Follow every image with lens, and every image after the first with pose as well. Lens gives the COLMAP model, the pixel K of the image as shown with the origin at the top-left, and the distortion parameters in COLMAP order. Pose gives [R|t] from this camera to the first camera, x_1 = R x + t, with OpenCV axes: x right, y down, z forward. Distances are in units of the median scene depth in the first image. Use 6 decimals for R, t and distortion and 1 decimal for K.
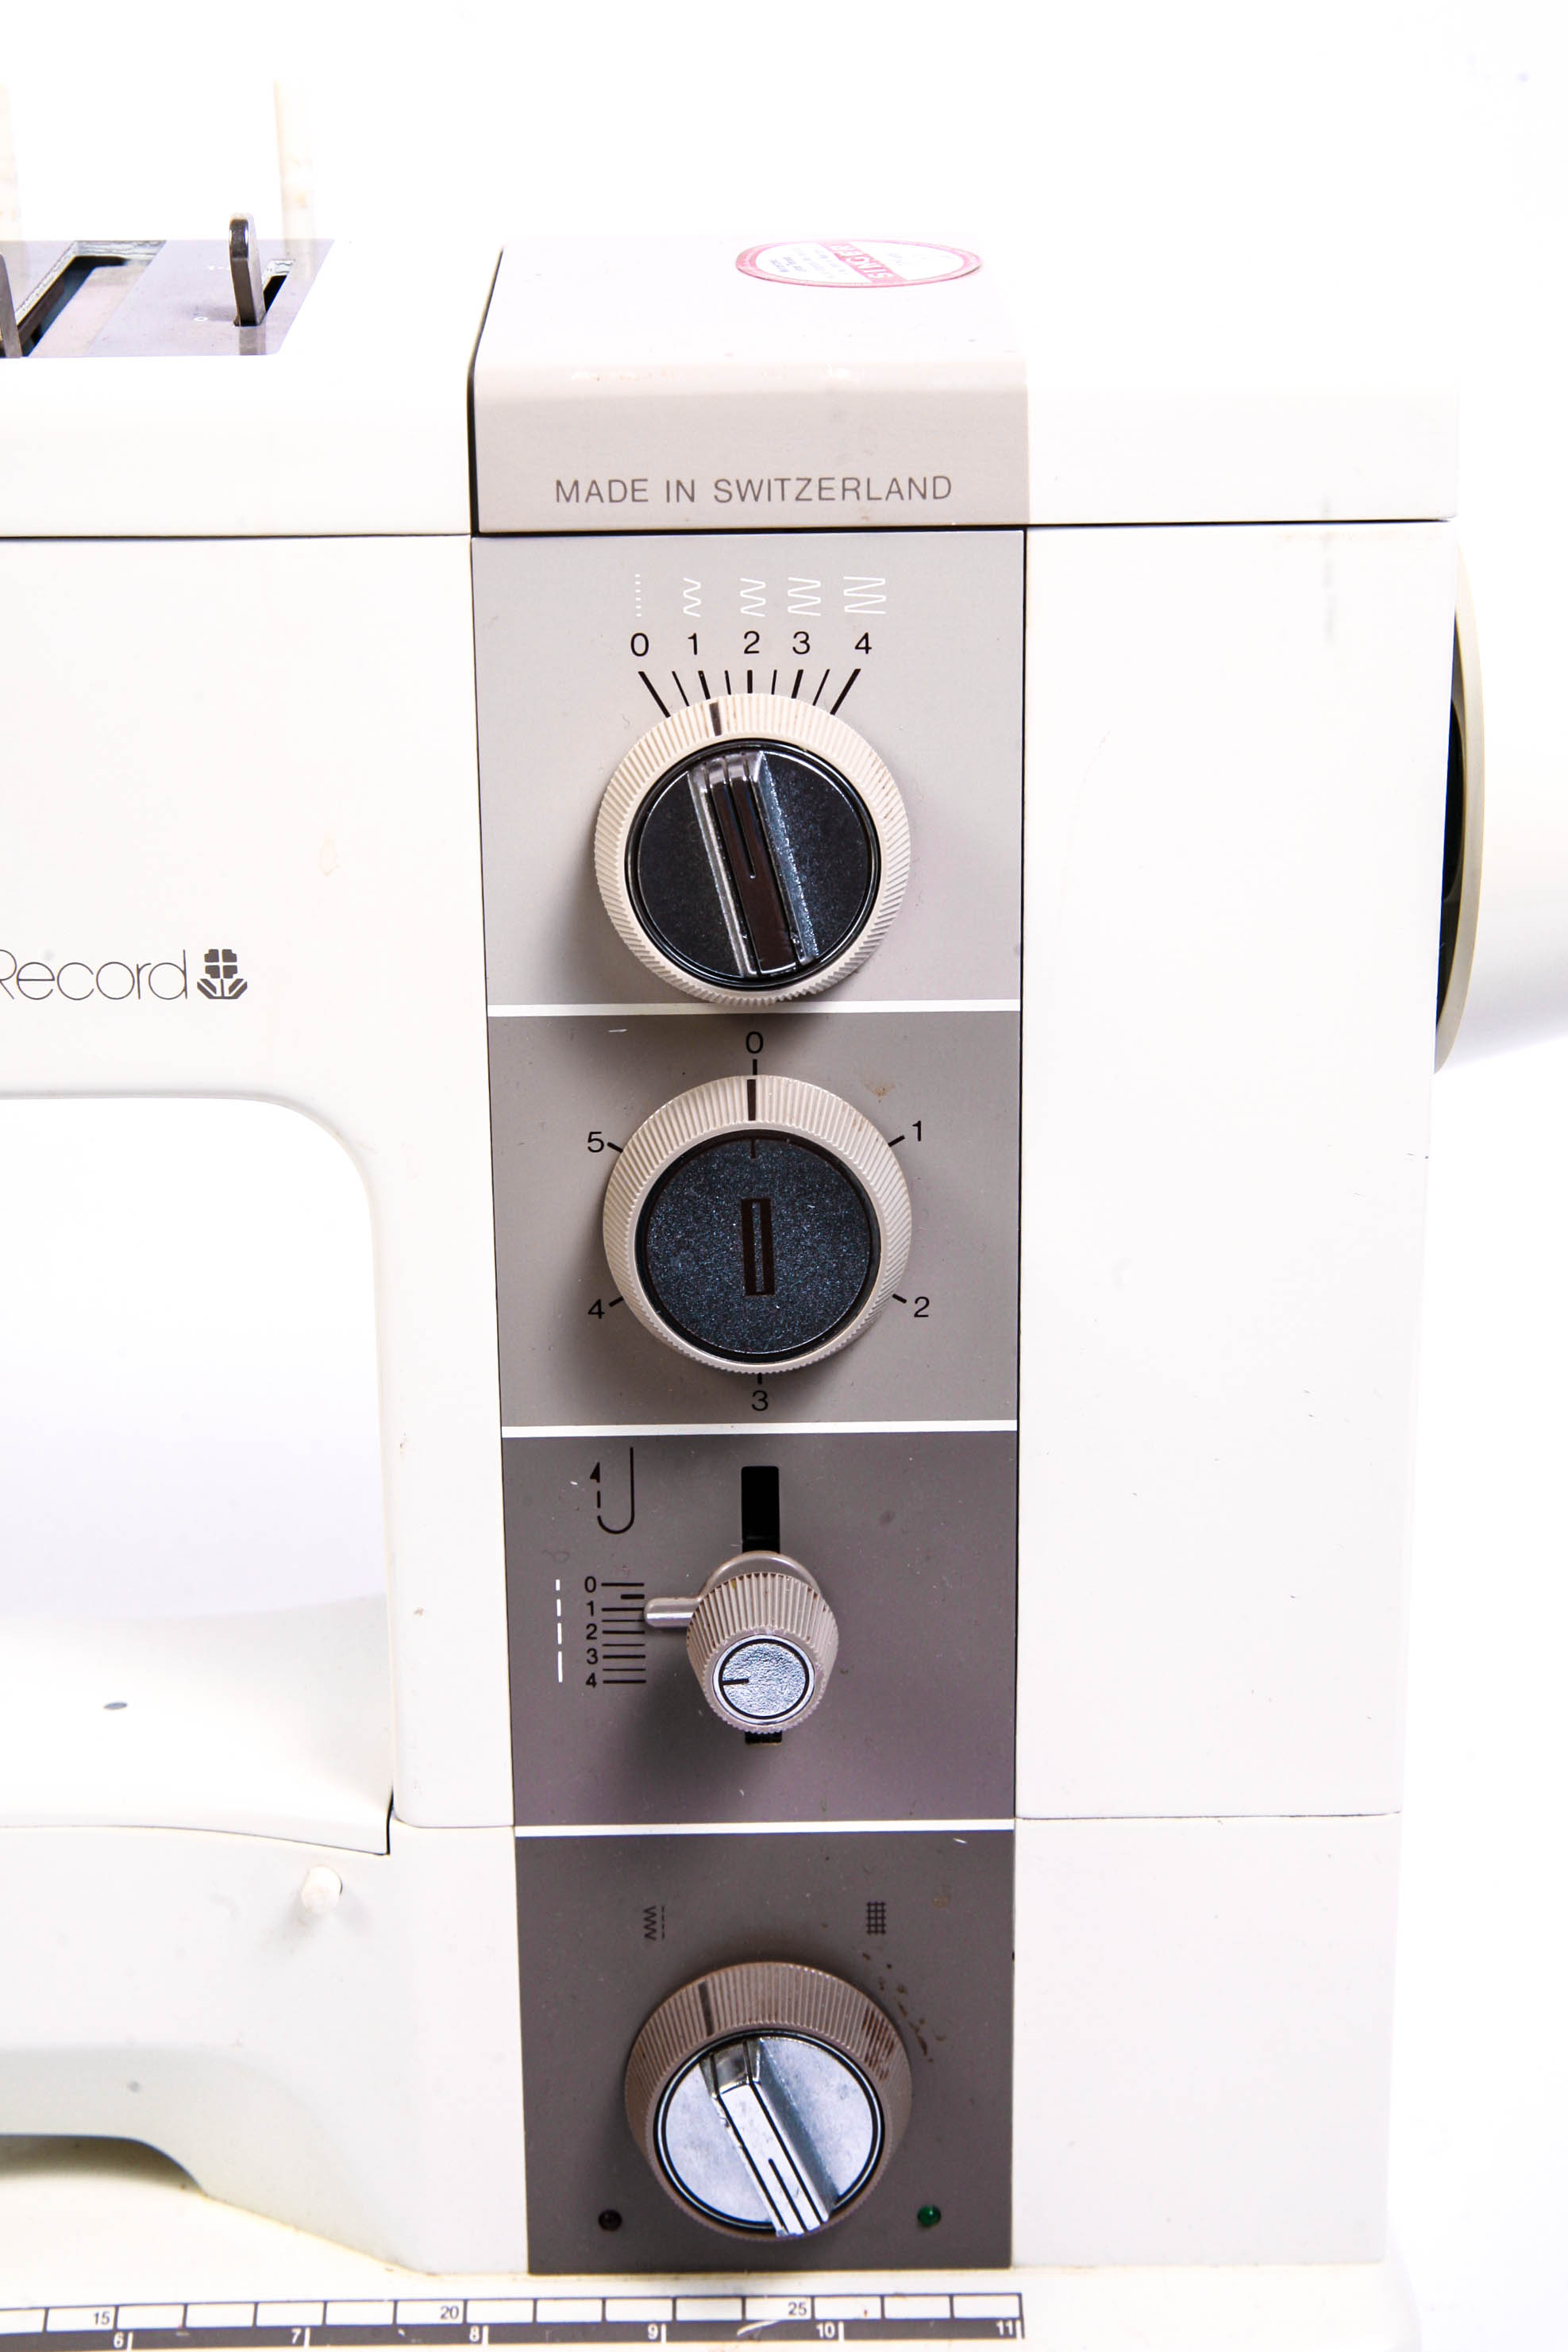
lens RADIAL K [[3482.7, 0, 858.5], [0, 3482.7, 1153.6], [0, 0, 1]] dist [-0.008925, 0.000000]
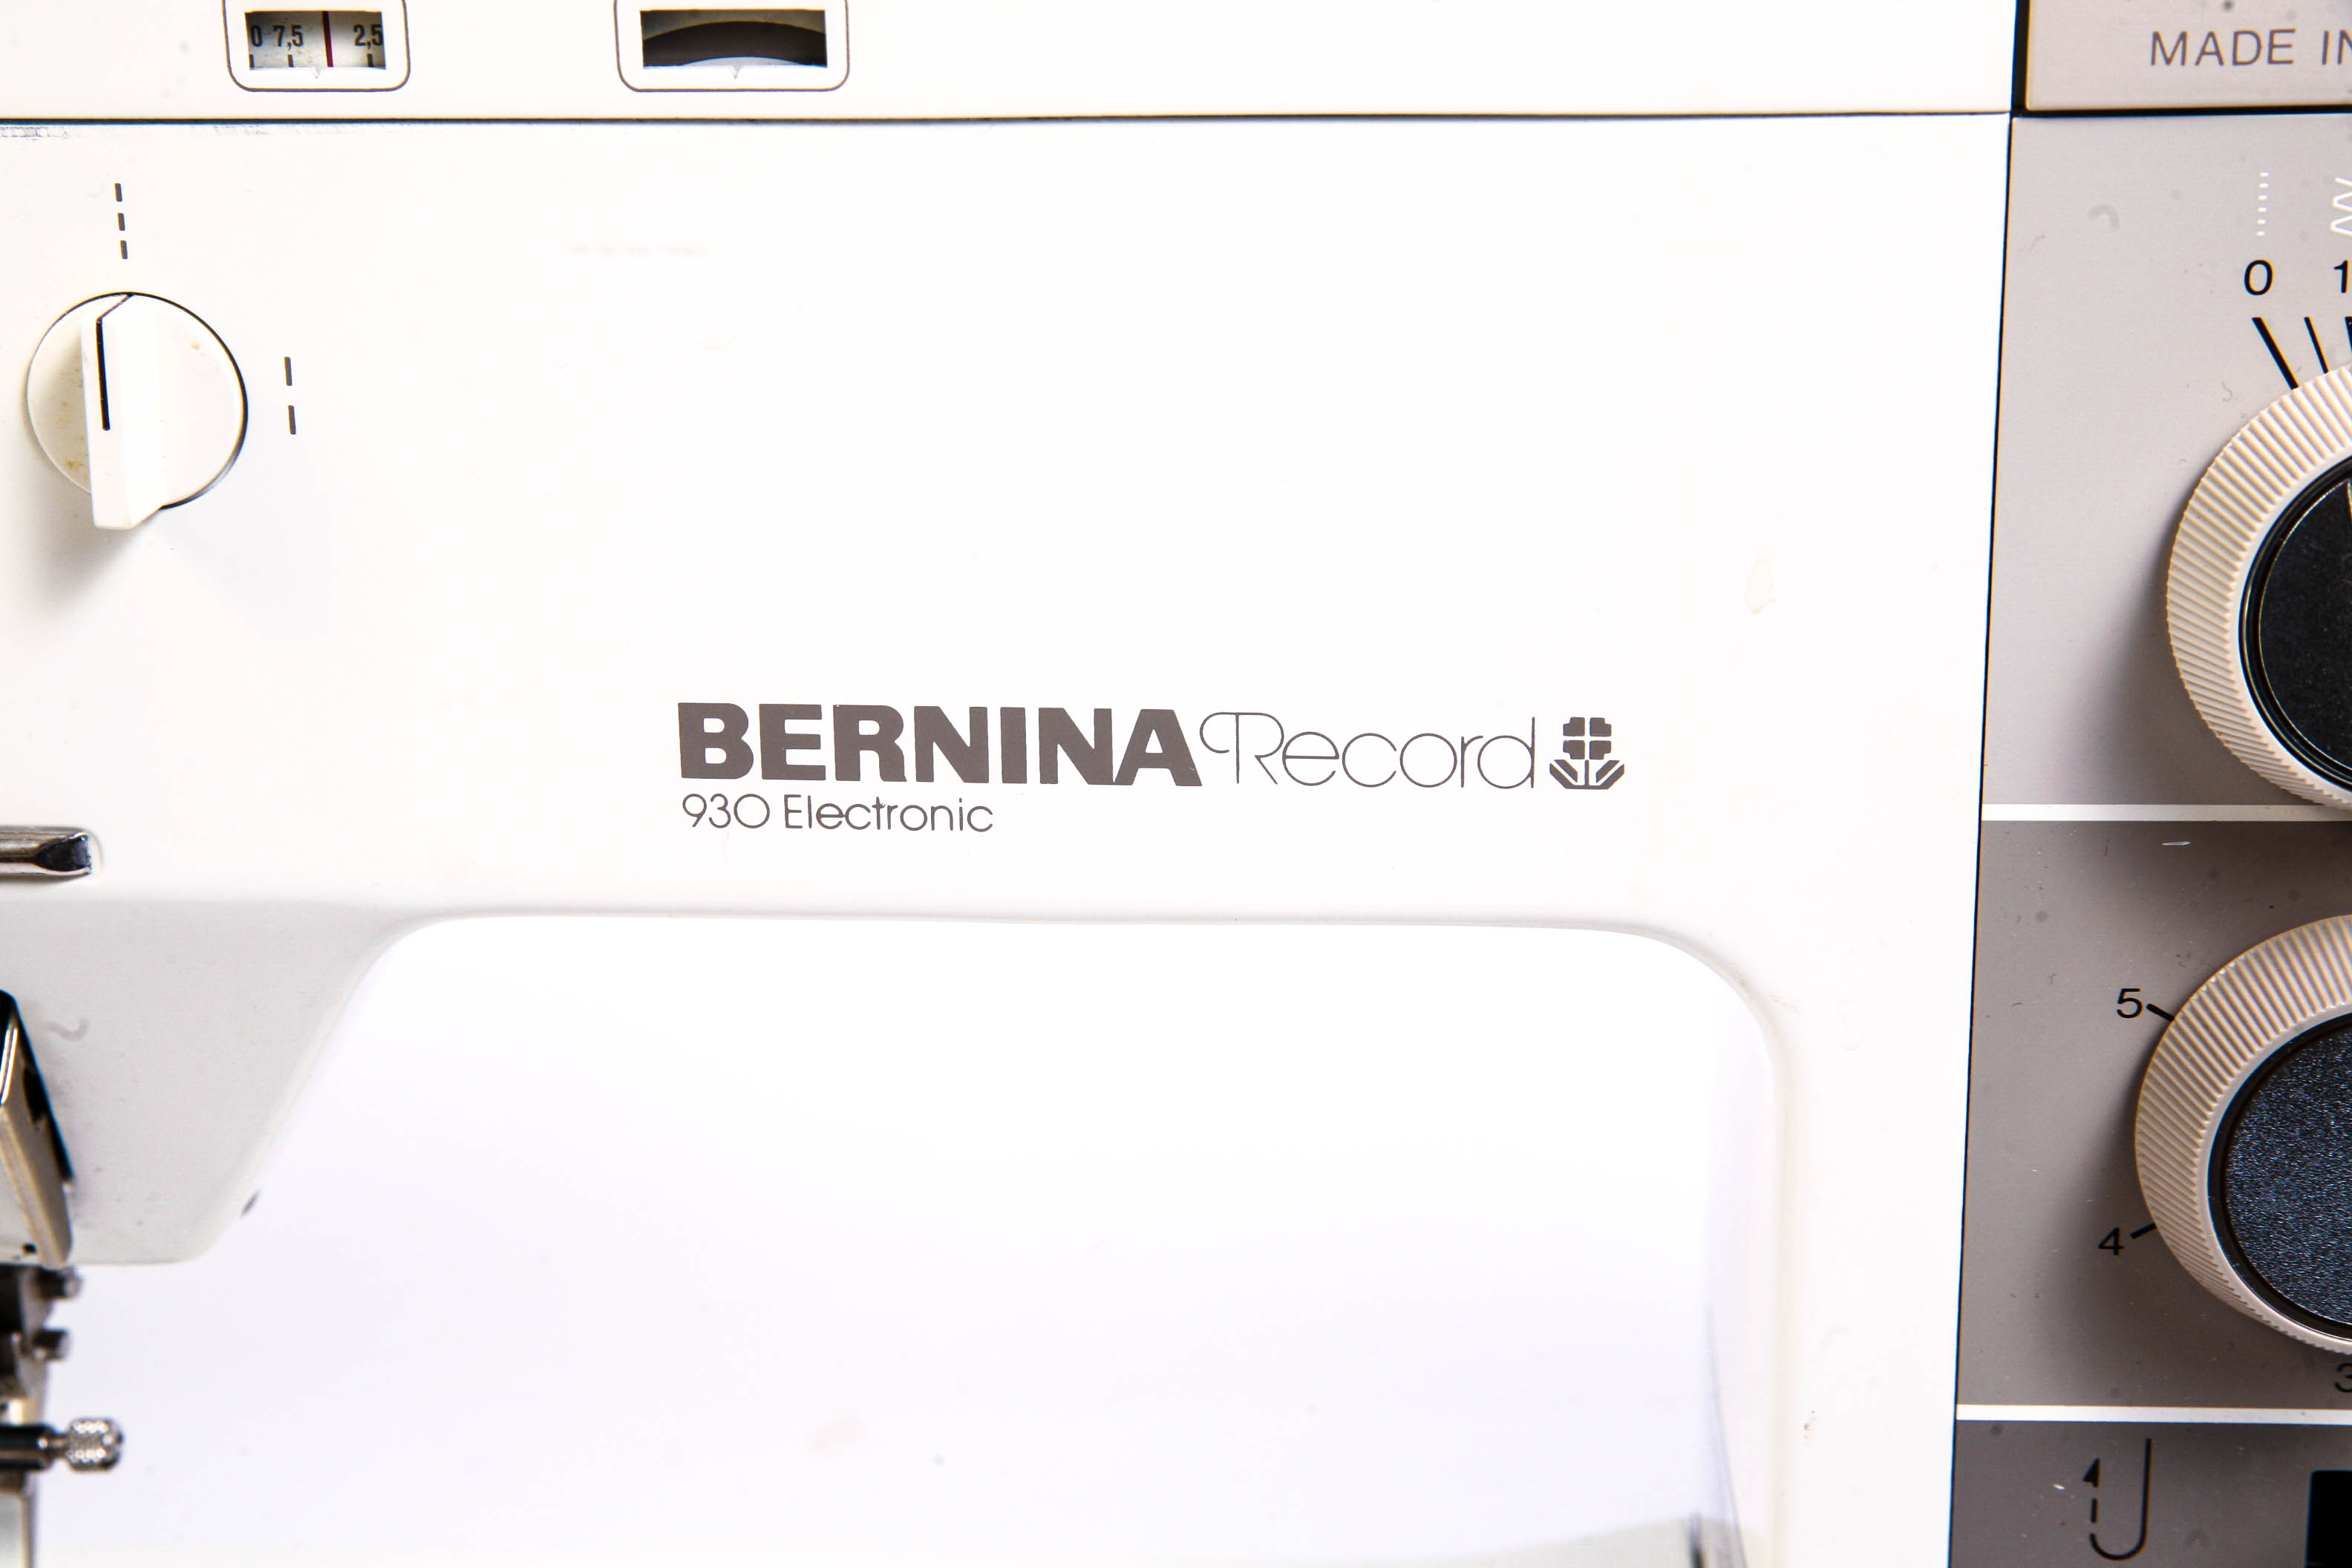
lens RADIAL K [[4328.1, 0, 1157.9], [0, 4328.1, 783.0], [0, 0, 1]] dist [0.045964, 0.000000]
pose [[0.996549, 0.013830, -0.081848, -0.198536], [-0.009284, 0.998406, 0.055666, -0.092639], [0.082487, -0.054714, 0.995089, 0.154620]]
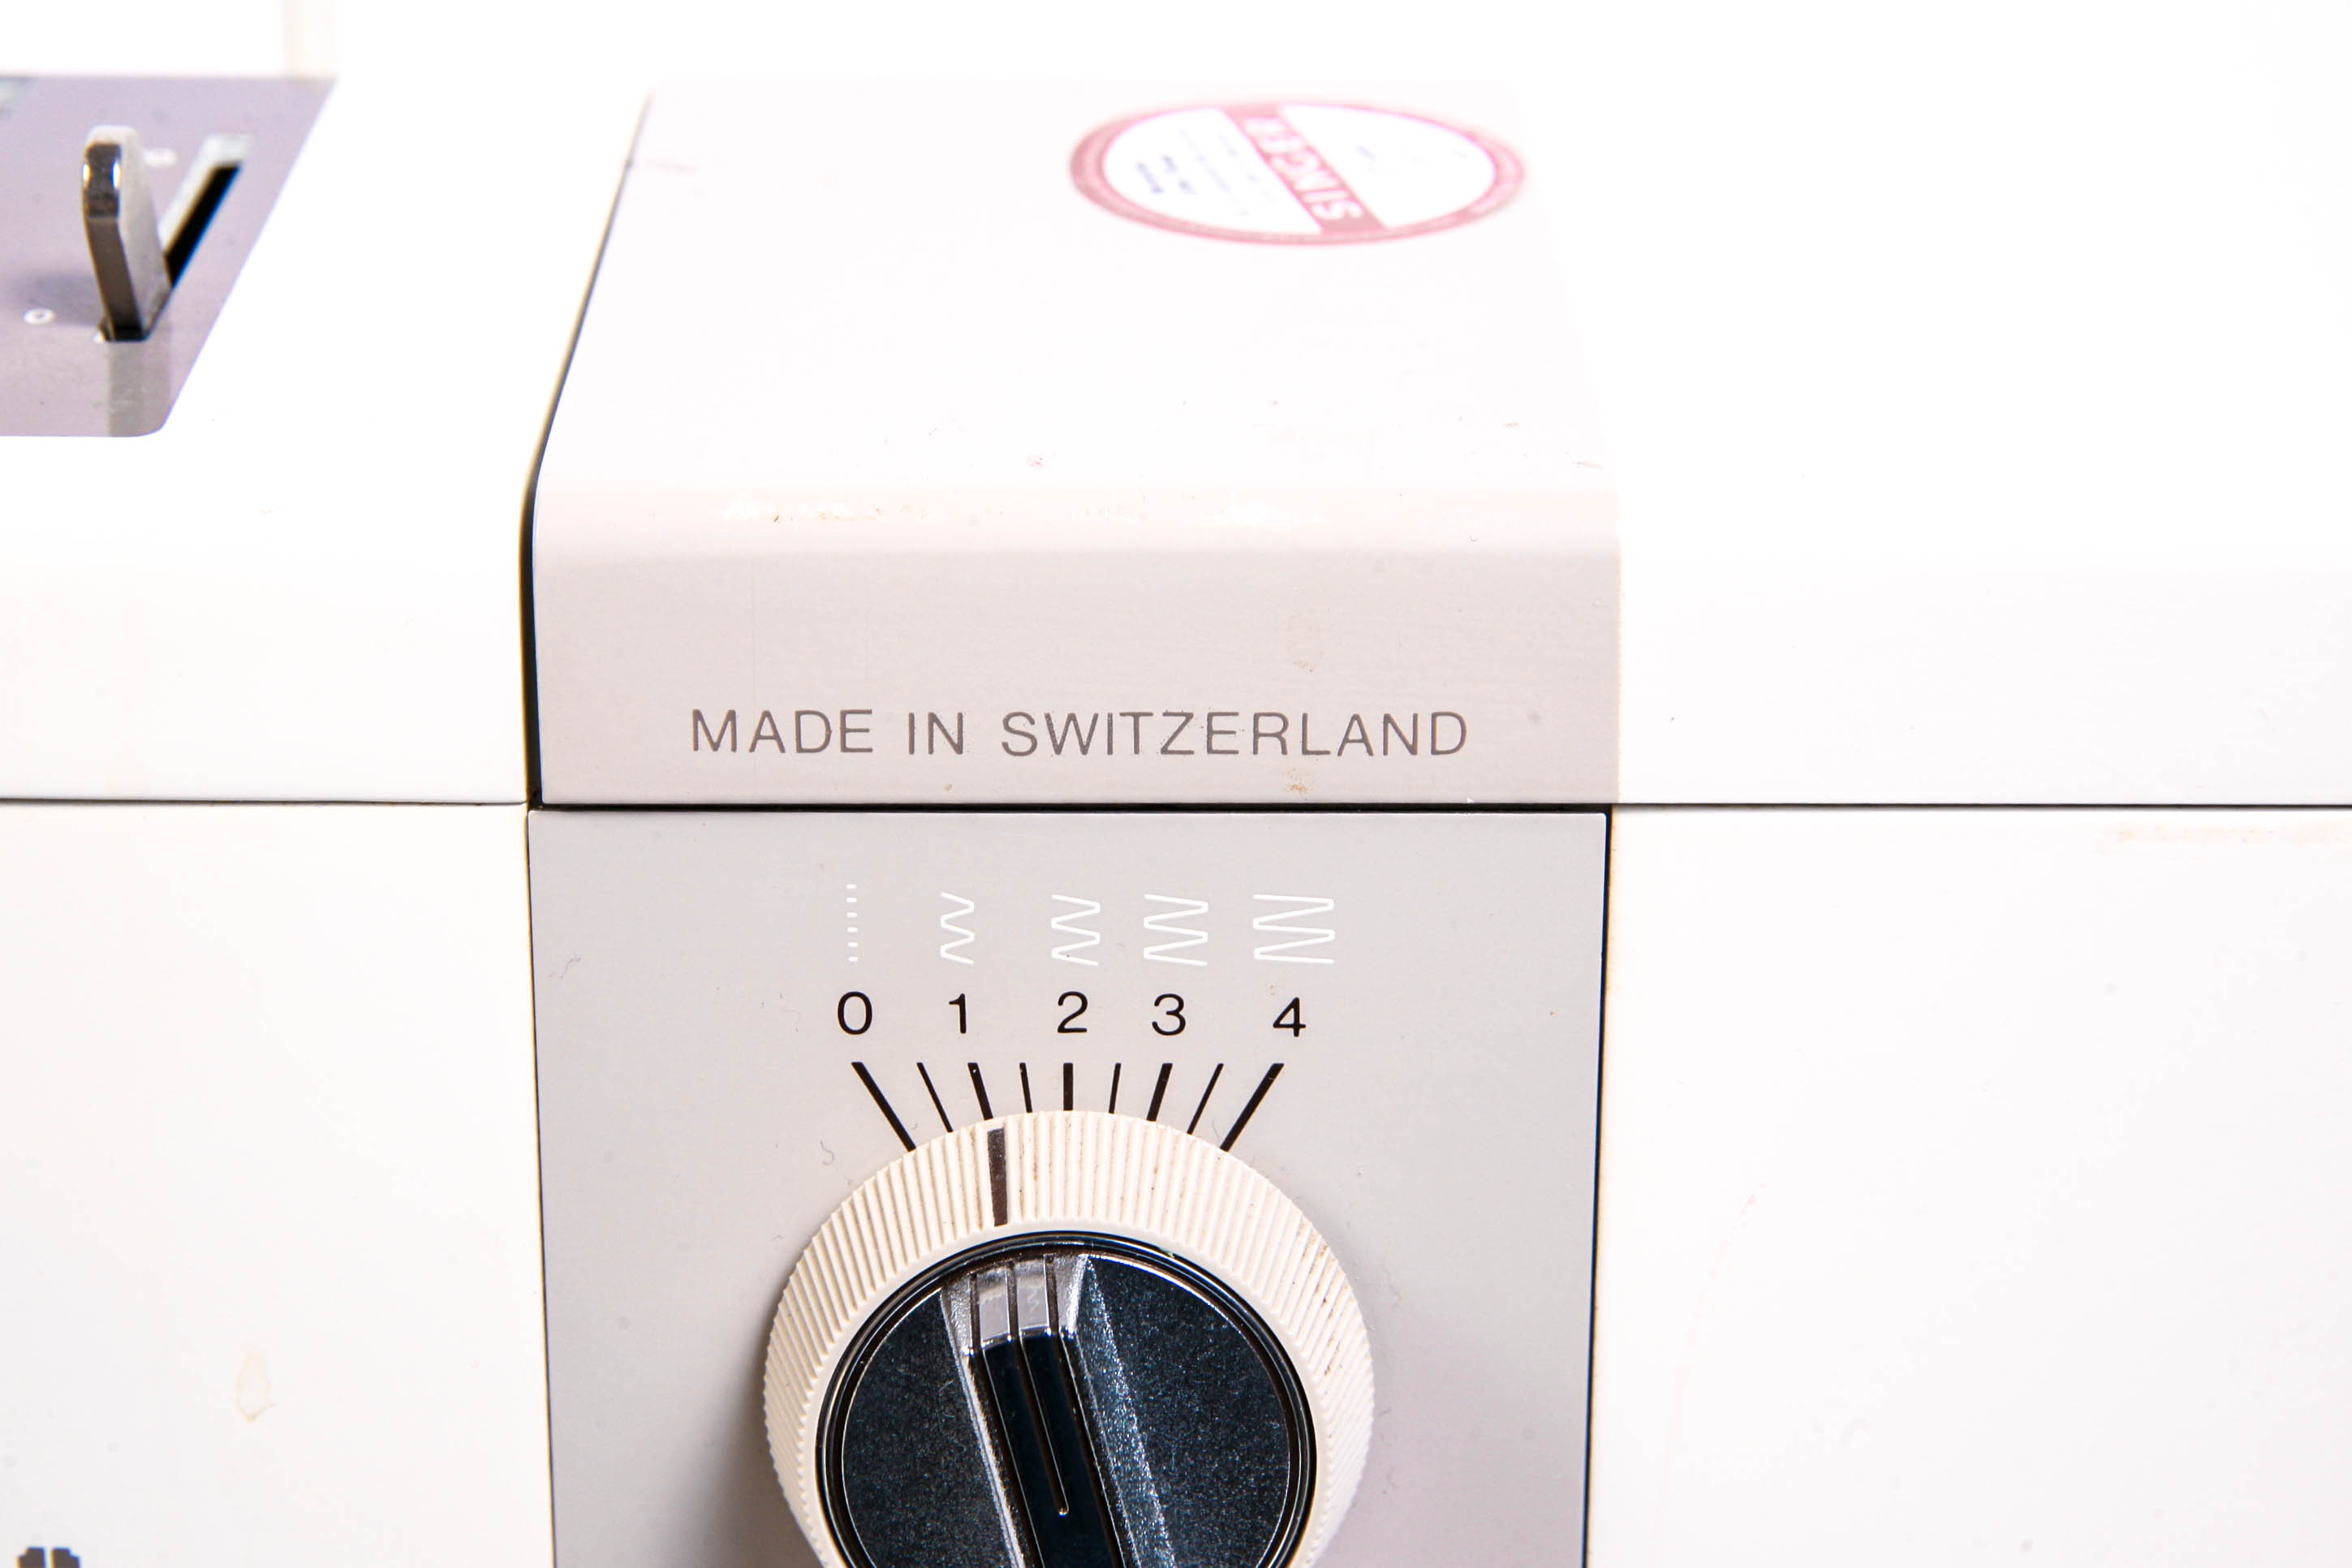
lens RADIAL K [[4537.2, 0, 1193.4], [0, 4537.2, 785.9], [0, 0, 1]] dist [0.047429, 0.000000]
pose [[0.999605, 0.017095, -0.022300, 0.001519], [-0.016587, 0.999603, 0.022760, -0.192300], [0.022680, -0.022381, 0.999492, 0.325166]]
